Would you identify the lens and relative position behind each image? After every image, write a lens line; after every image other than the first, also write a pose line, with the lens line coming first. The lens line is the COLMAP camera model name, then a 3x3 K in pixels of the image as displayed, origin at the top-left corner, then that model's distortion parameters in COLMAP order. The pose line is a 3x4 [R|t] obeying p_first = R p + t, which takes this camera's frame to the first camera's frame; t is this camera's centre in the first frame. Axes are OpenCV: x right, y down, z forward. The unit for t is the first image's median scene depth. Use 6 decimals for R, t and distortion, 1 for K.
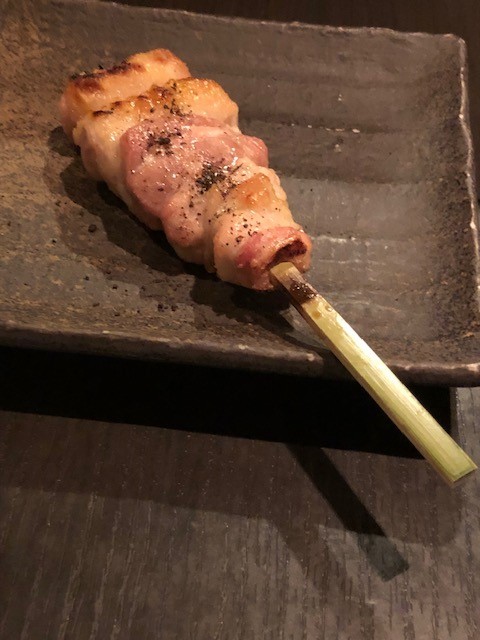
lens RADIAL K [[1000.3, 0, 240.0], [0, 1000.3, 320.0], [0, 0, 1]] dist [0.029846, 0.023023]
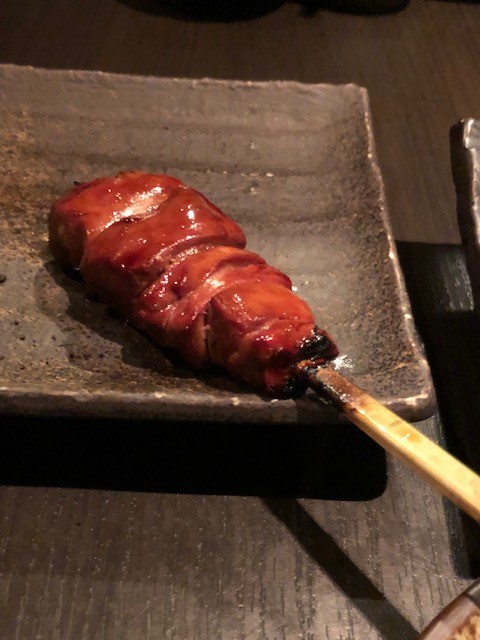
lens RADIAL K [[726.1, 0, 240.0], [0, 726.1, 320.0], [0, 0, 1]] dist [0.078302, -0.008618]
pose [[0.996348, -0.057982, 0.062686, 0.031256], [0.061448, 0.996602, -0.054857, -0.000110], [-0.059292, 0.058509, 0.996525, 0.278070]]
